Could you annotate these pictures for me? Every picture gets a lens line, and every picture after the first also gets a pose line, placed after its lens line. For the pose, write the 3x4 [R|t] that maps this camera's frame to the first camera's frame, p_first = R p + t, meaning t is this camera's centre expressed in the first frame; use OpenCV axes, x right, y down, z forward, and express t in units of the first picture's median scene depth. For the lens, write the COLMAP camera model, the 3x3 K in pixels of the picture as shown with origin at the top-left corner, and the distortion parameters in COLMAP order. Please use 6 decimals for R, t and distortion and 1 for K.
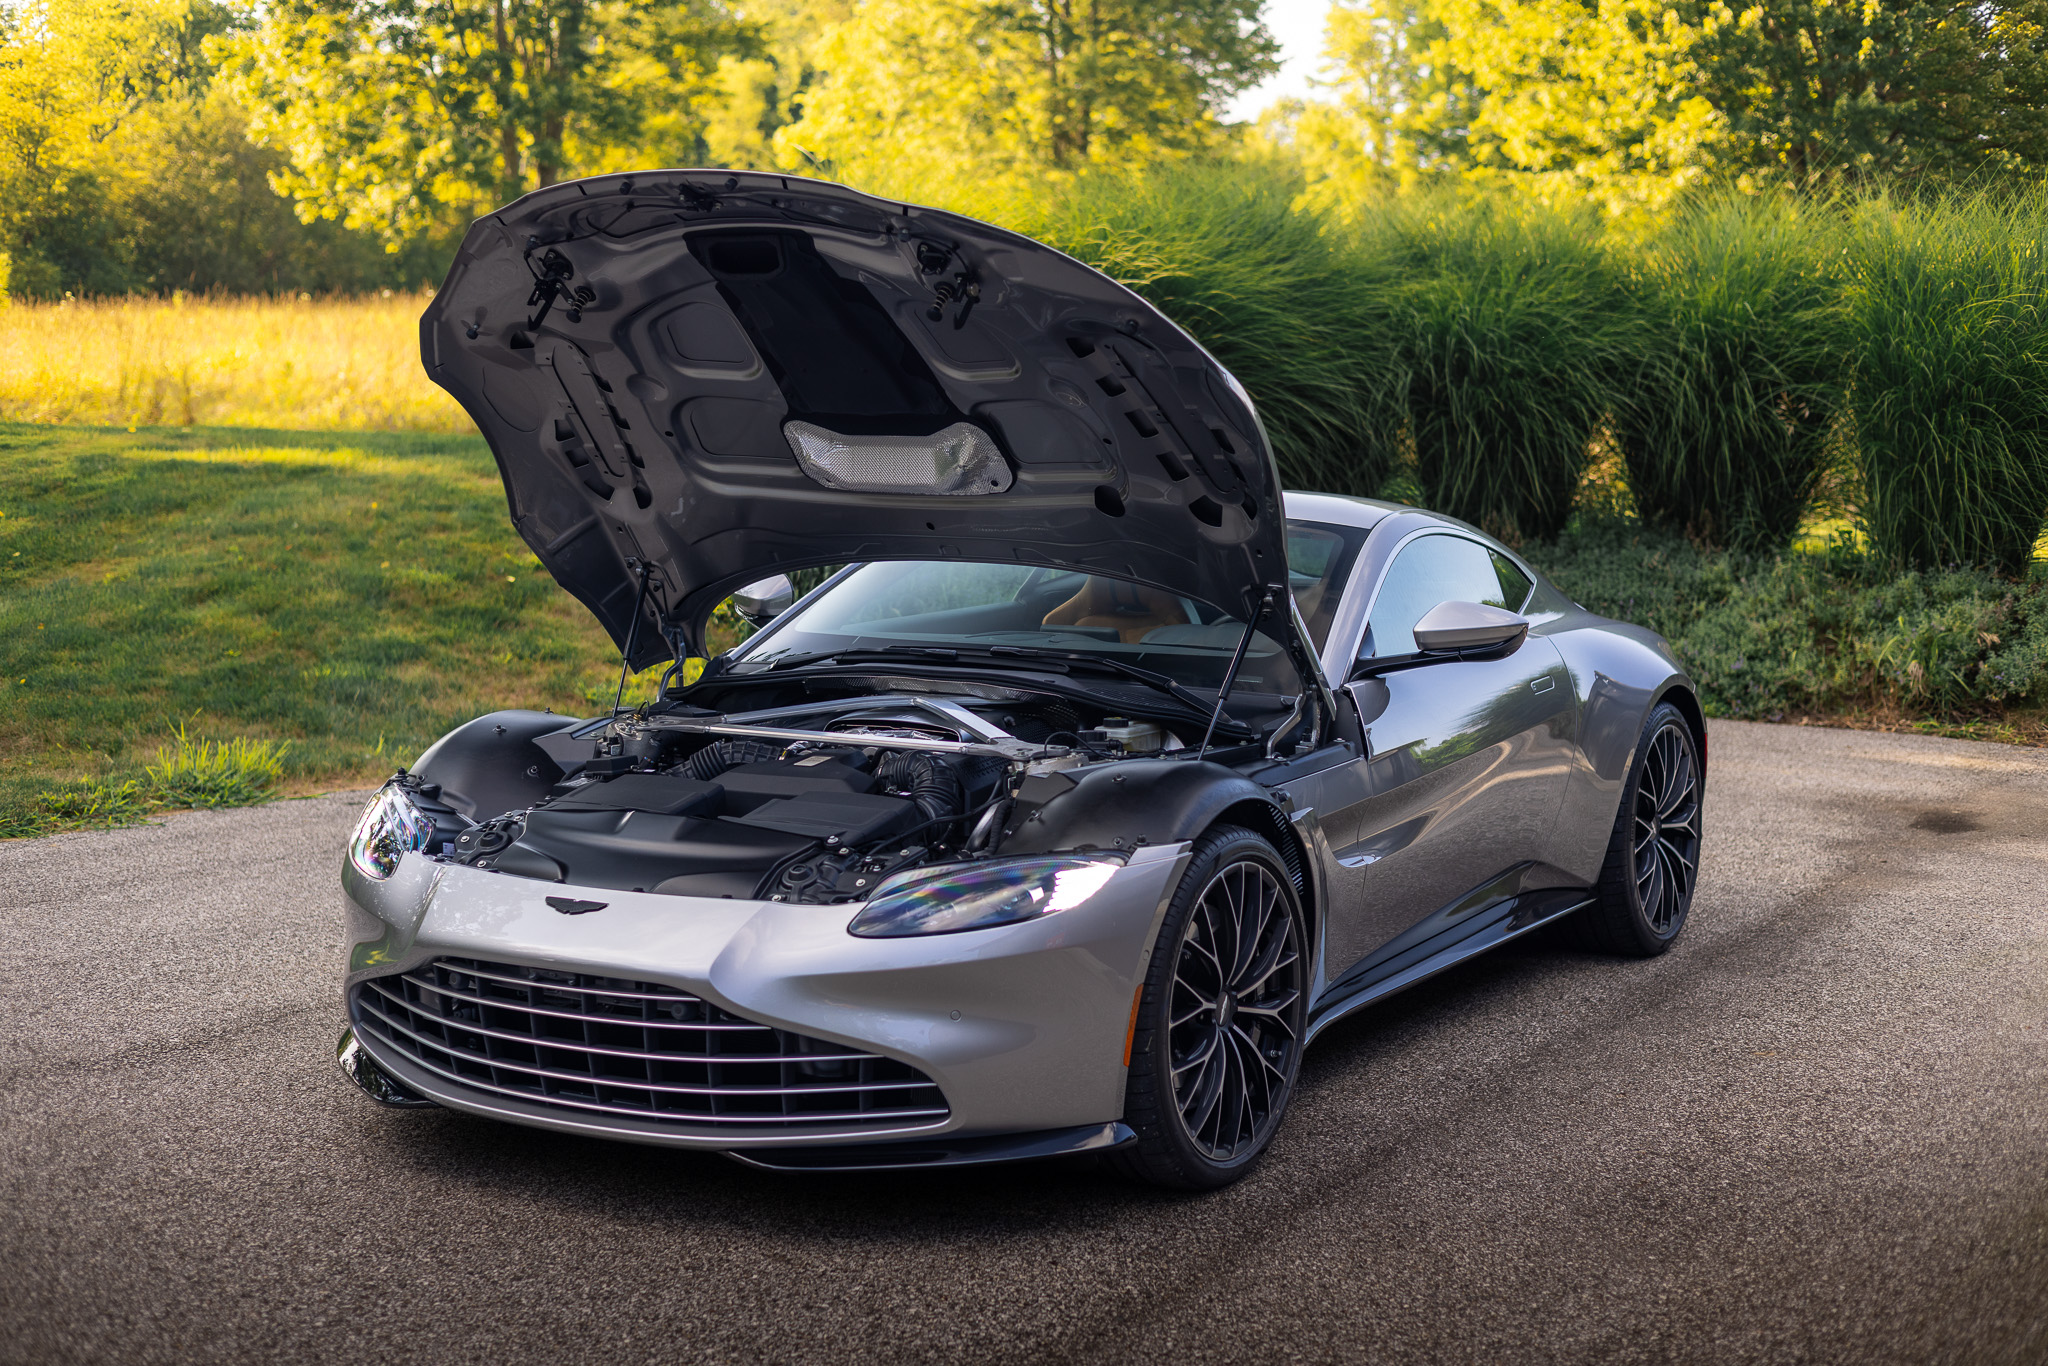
lens RADIAL K [[2888.7, 0, 1033.2], [0, 2888.7, 672.1], [0, 0, 1]] dist [0.034472, 0.000000]
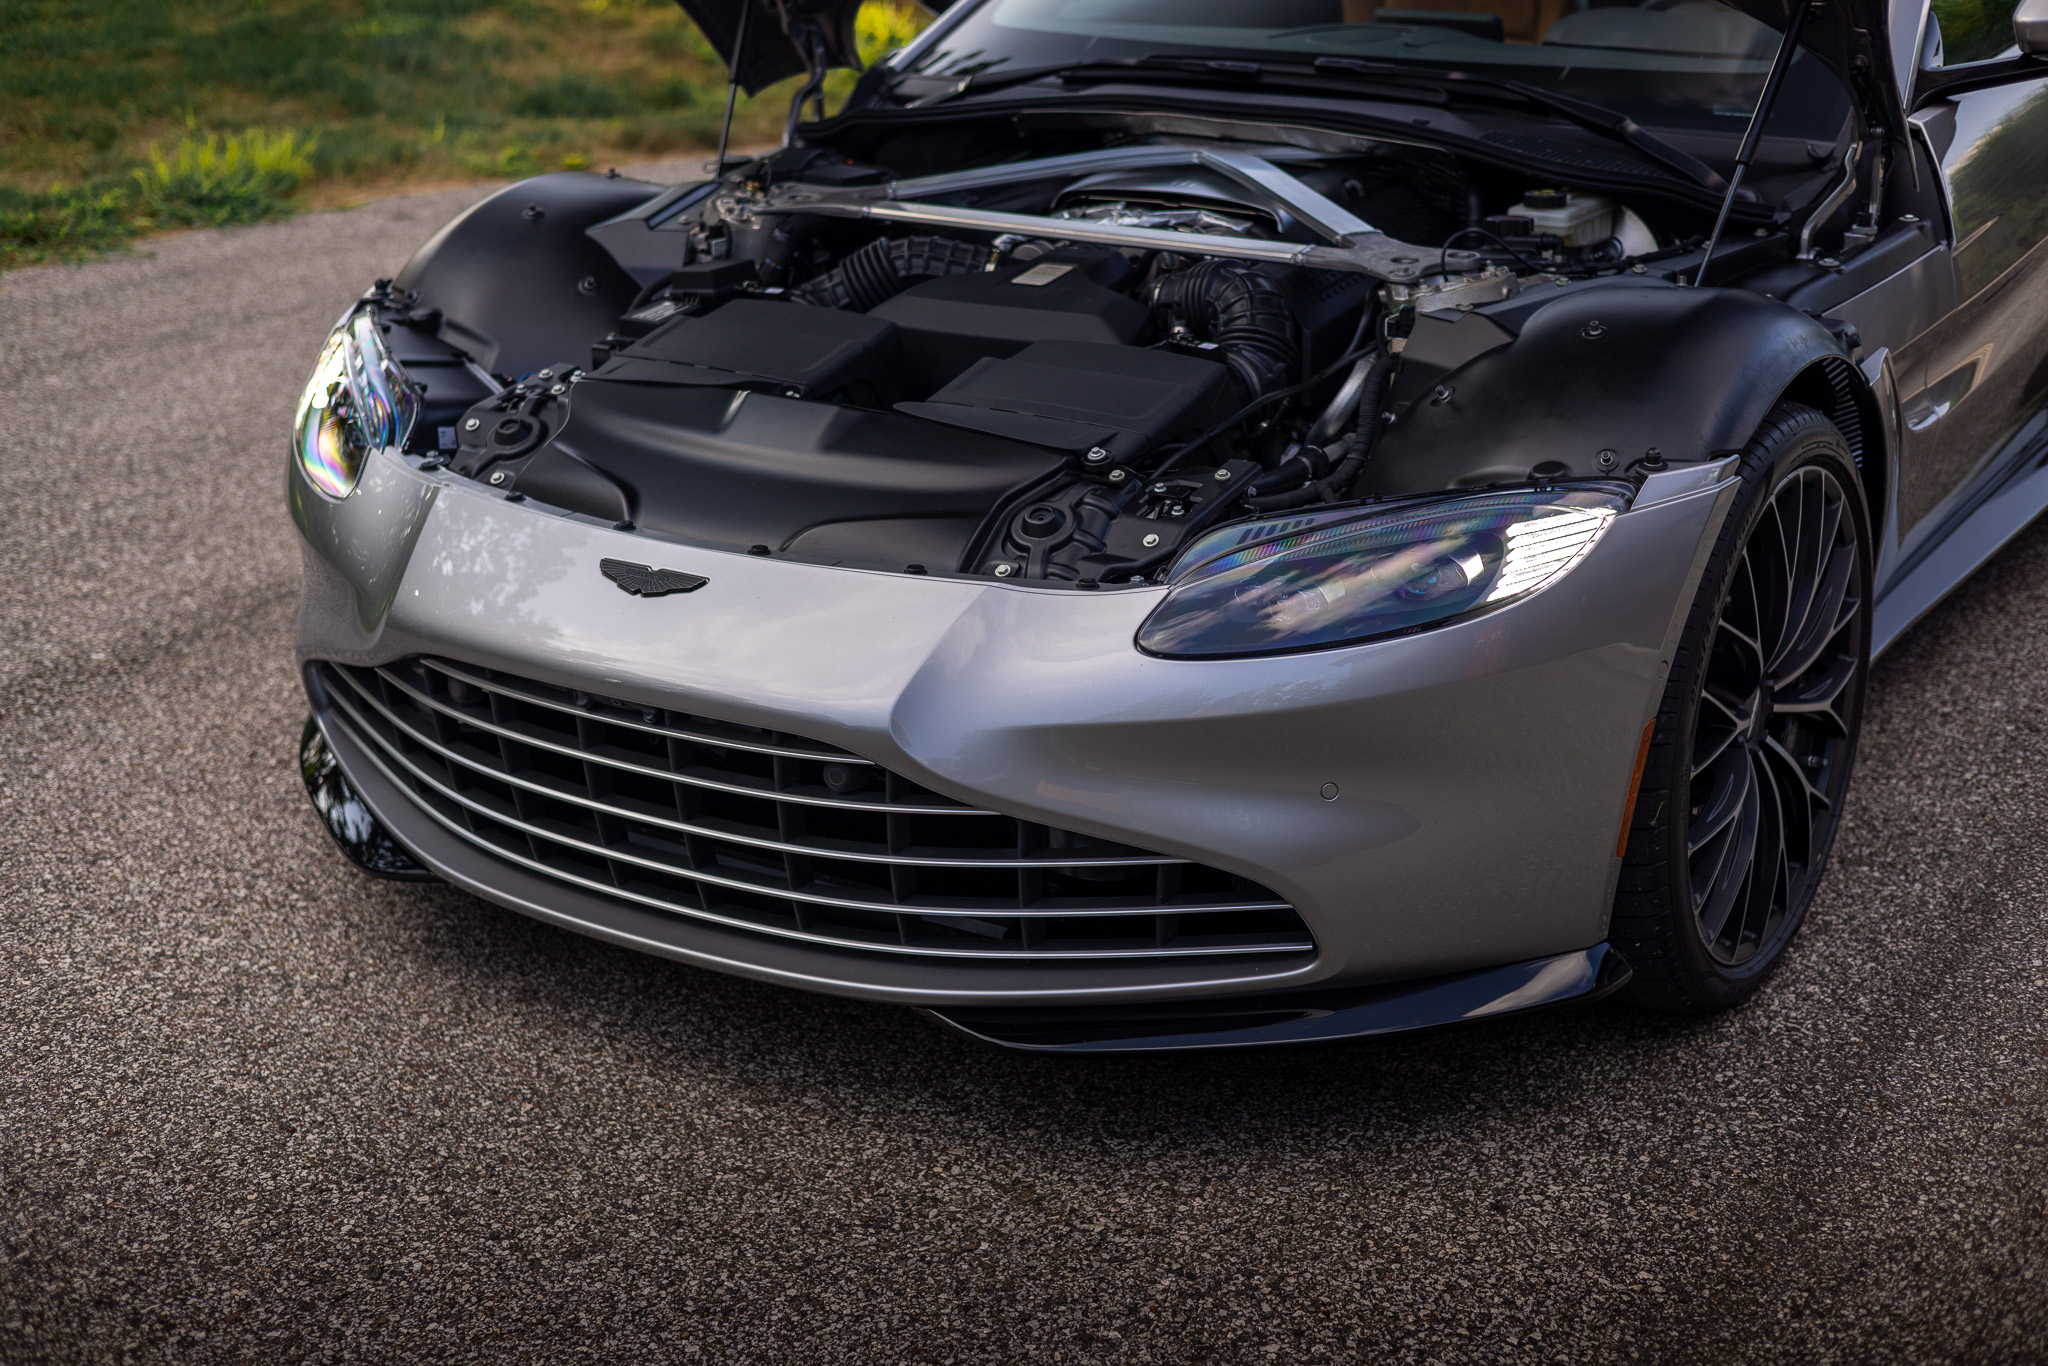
lens RADIAL K [[2888.7, 0, 1028.3], [0, 2888.7, 671.7], [0, 0, 1]] dist [0.034472, 0.000000]
pose [[0.998630, -0.002342, -0.052277, -0.049442], [0.014832, 0.970696, 0.239854, -0.034546], [0.050183, -0.240300, 0.969401, 0.407359]]
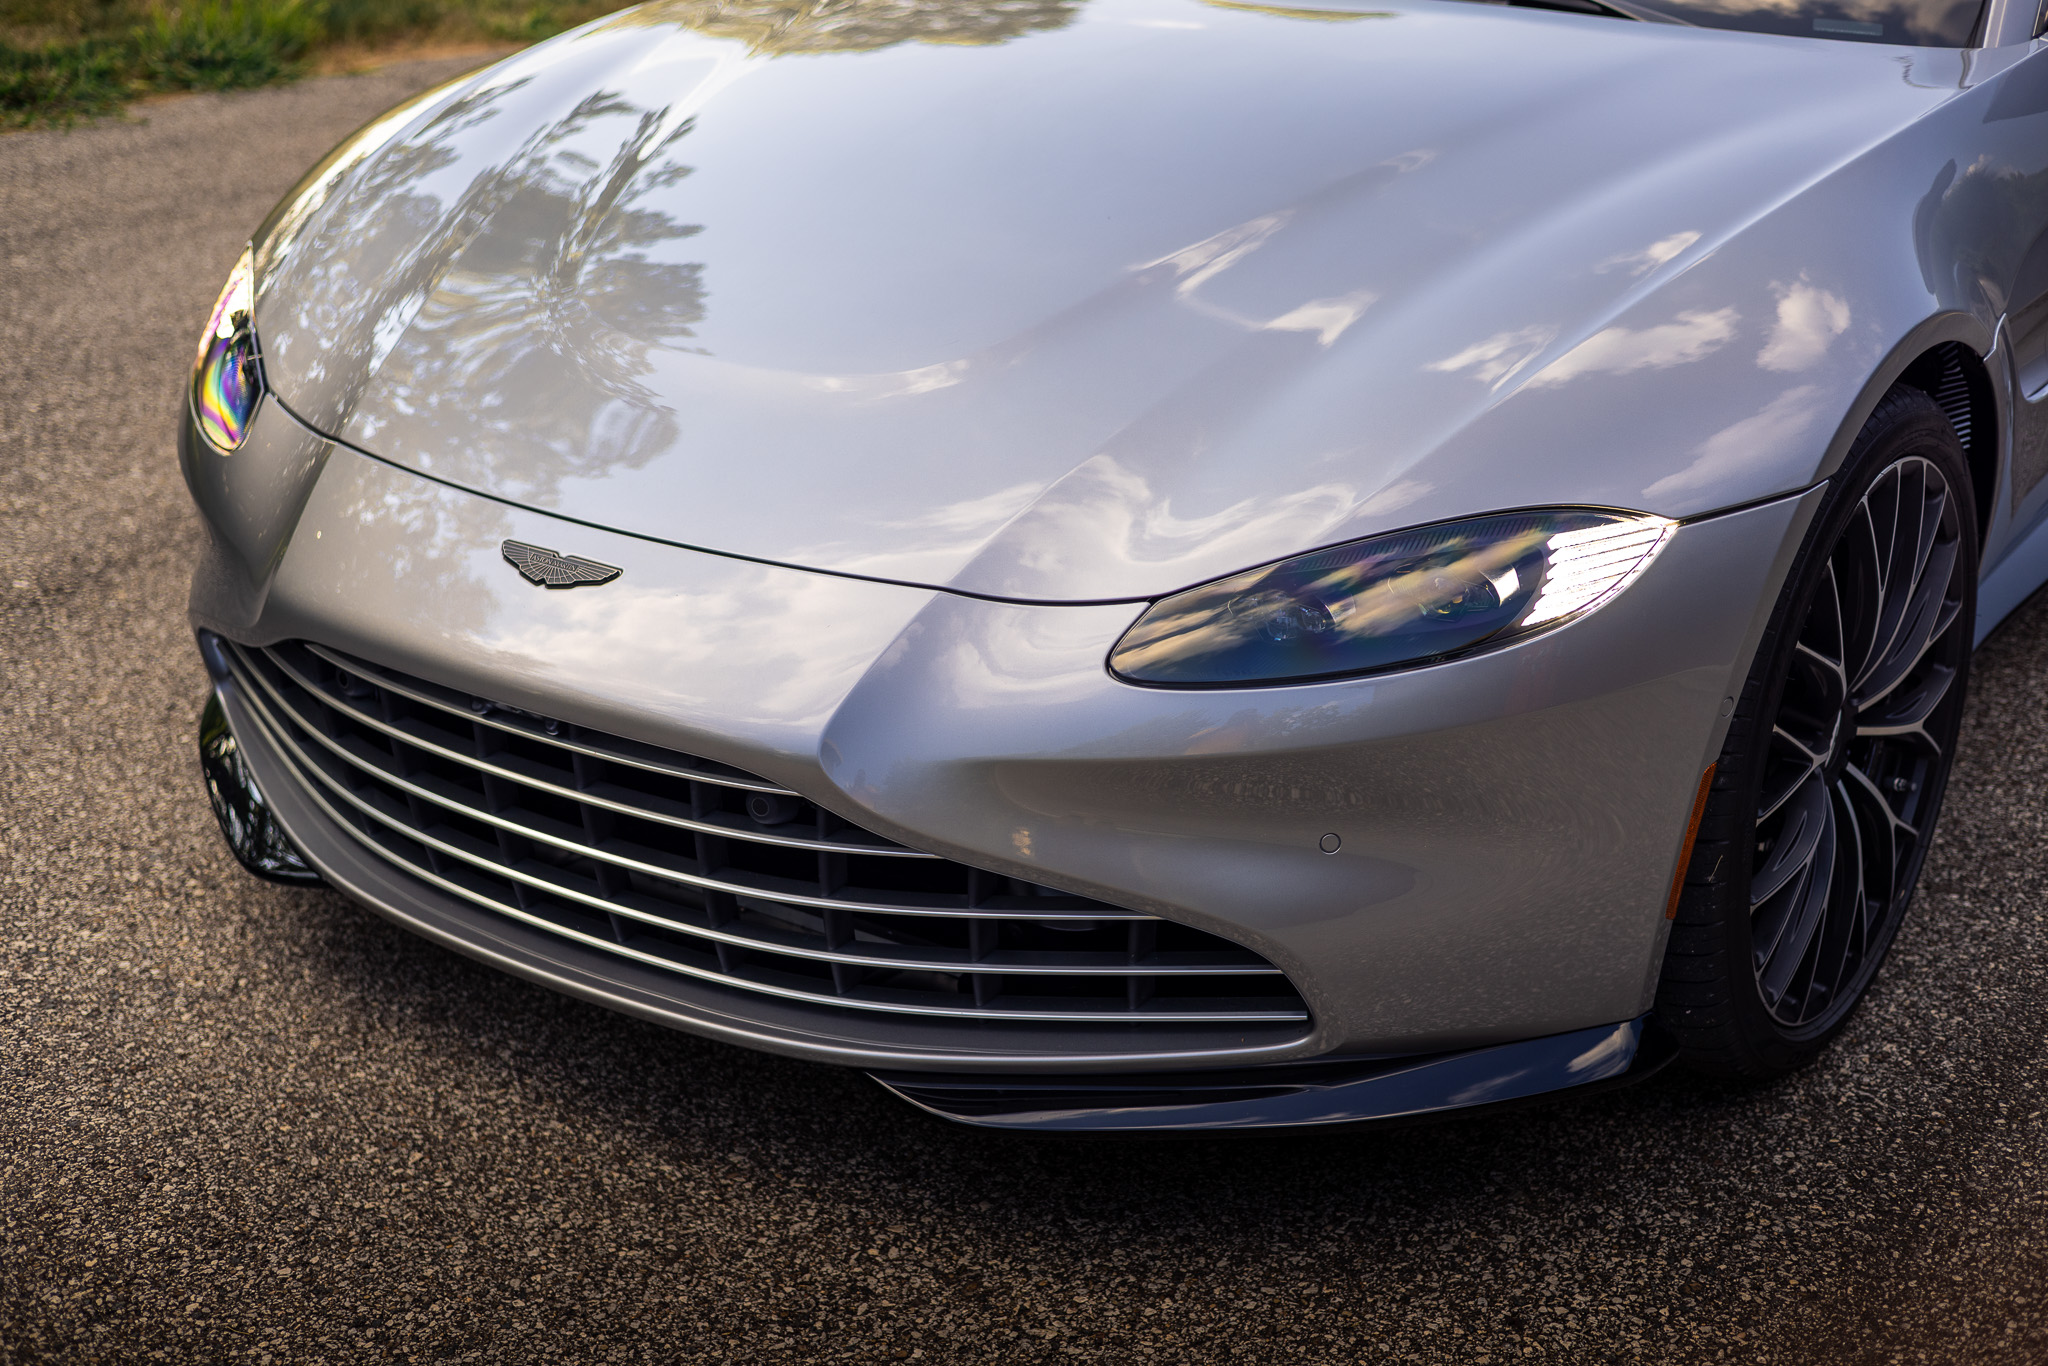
lens RADIAL K [[2888.7, 0, 1021.2], [0, 2888.7, 673.6], [0, 0, 1]] dist [0.034472, 0.000000]
pose [[0.996461, 0.024931, -0.080278, -0.035599], [-0.000630, 0.957195, 0.289443, -0.041784], [0.084058, -0.288368, 0.953823, 0.484065]]
